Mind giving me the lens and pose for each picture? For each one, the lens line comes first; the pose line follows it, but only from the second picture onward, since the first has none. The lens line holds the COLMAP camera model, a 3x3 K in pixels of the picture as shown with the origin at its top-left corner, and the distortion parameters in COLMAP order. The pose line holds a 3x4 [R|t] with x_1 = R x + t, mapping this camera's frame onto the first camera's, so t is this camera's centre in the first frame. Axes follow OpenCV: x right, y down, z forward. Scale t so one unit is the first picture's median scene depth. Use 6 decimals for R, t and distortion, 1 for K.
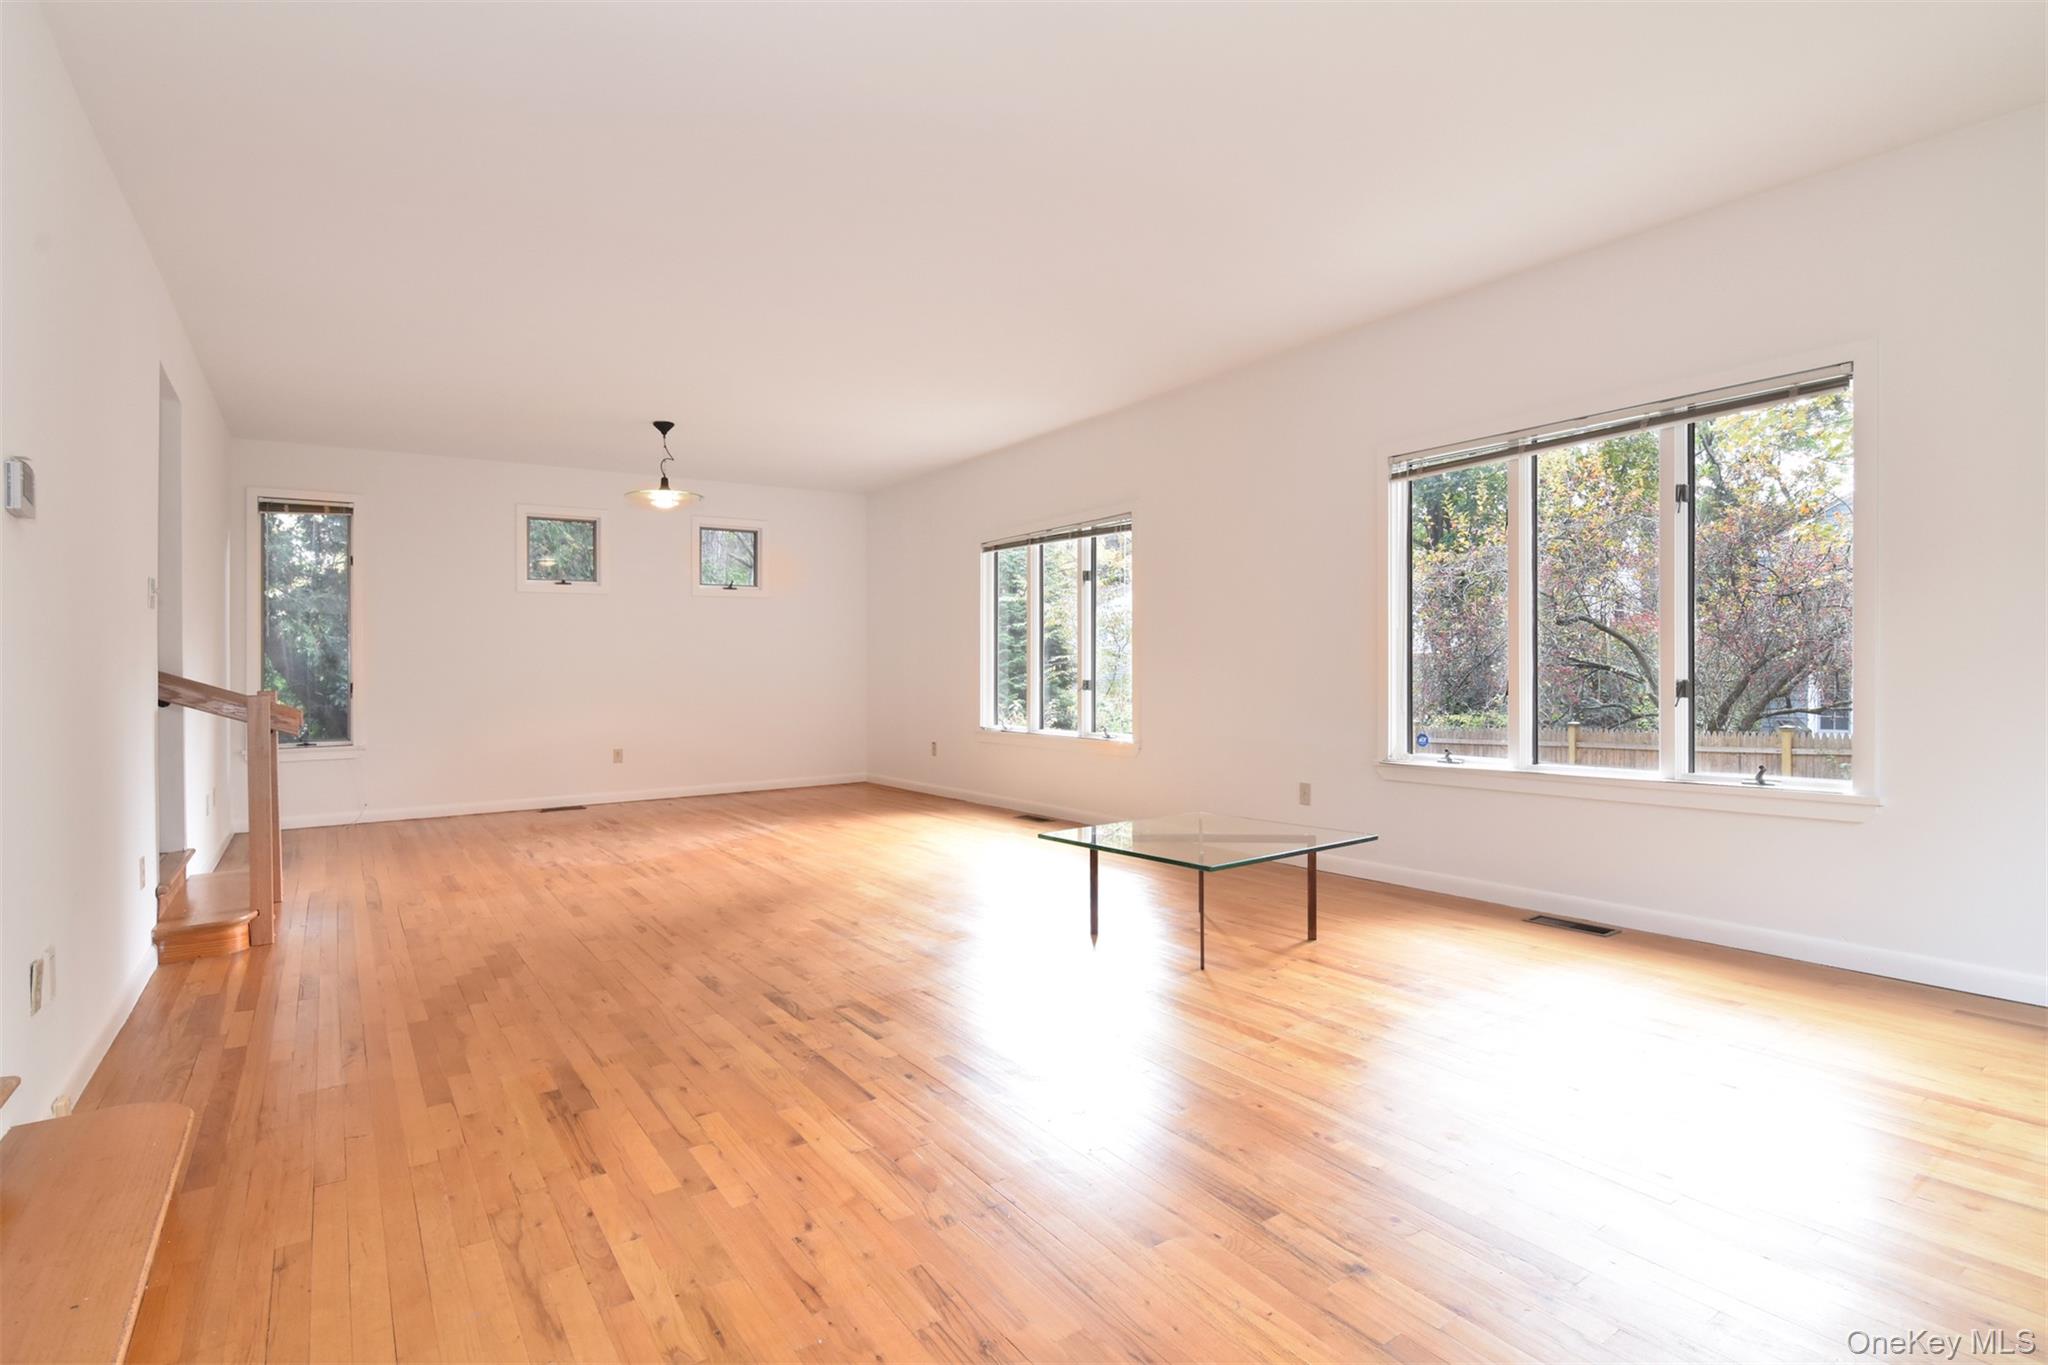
lens RADIAL K [[1010.9, 0, 1034.6], [0, 1010.9, 674.4], [0, 0, 1]] dist [-0.009834, -0.003421]
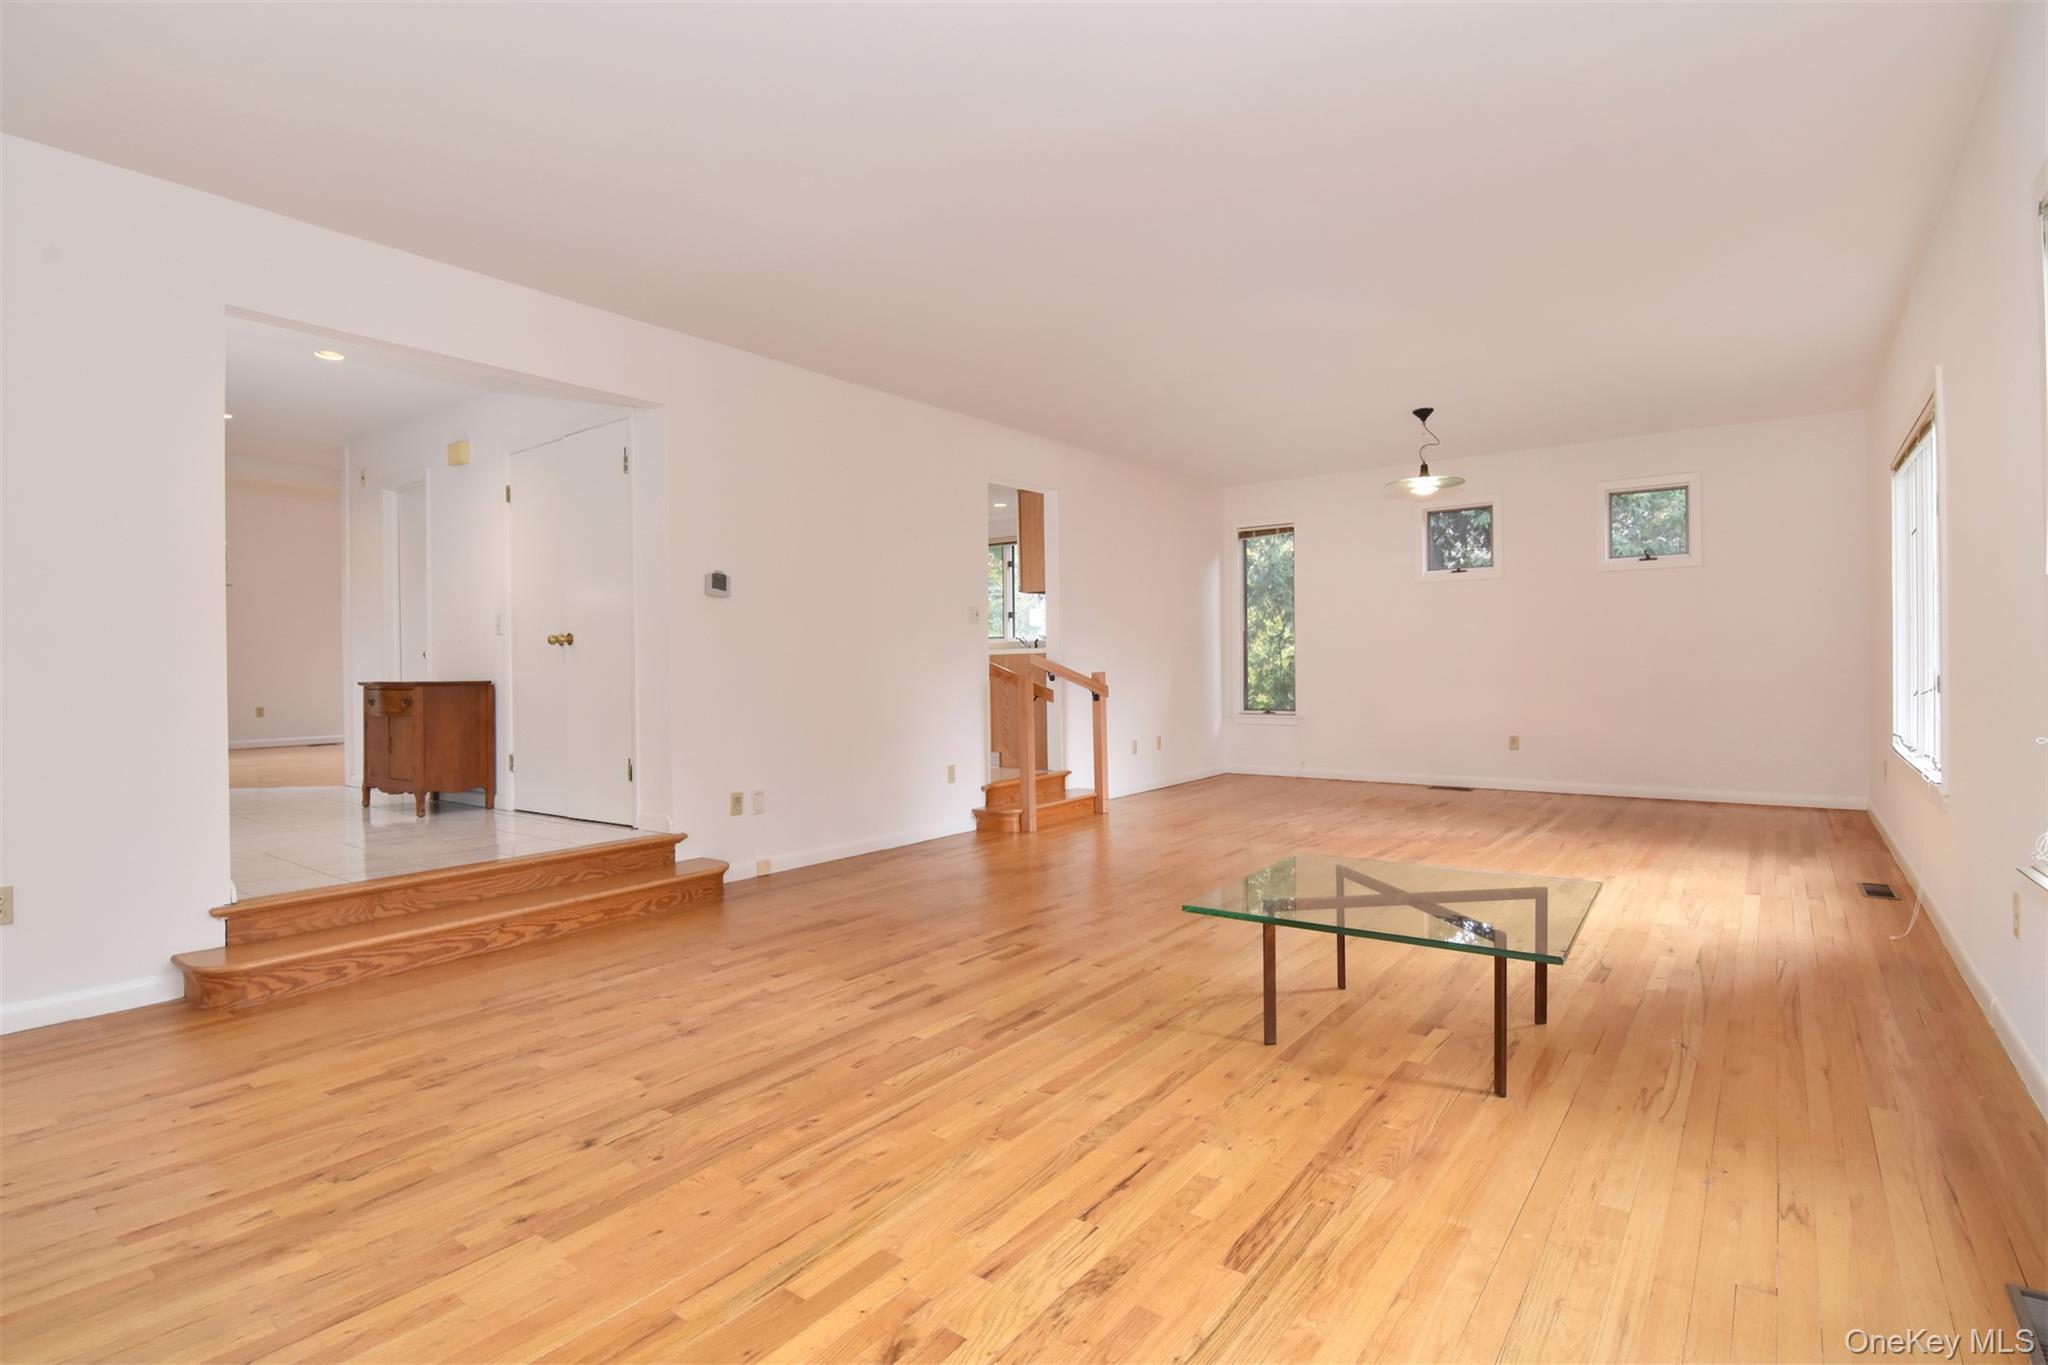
lens RADIAL K [[1010.9, 0, 1024.5], [0, 1010.9, 676.2], [0, 0, 1]] dist [-0.009834, -0.003421]
pose [[0.305895, 0.021615, -0.951820, 0.915261], [0.001488, 0.999730, 0.023182, -0.017339], [0.952064, -0.008508, 0.305780, 0.616632]]
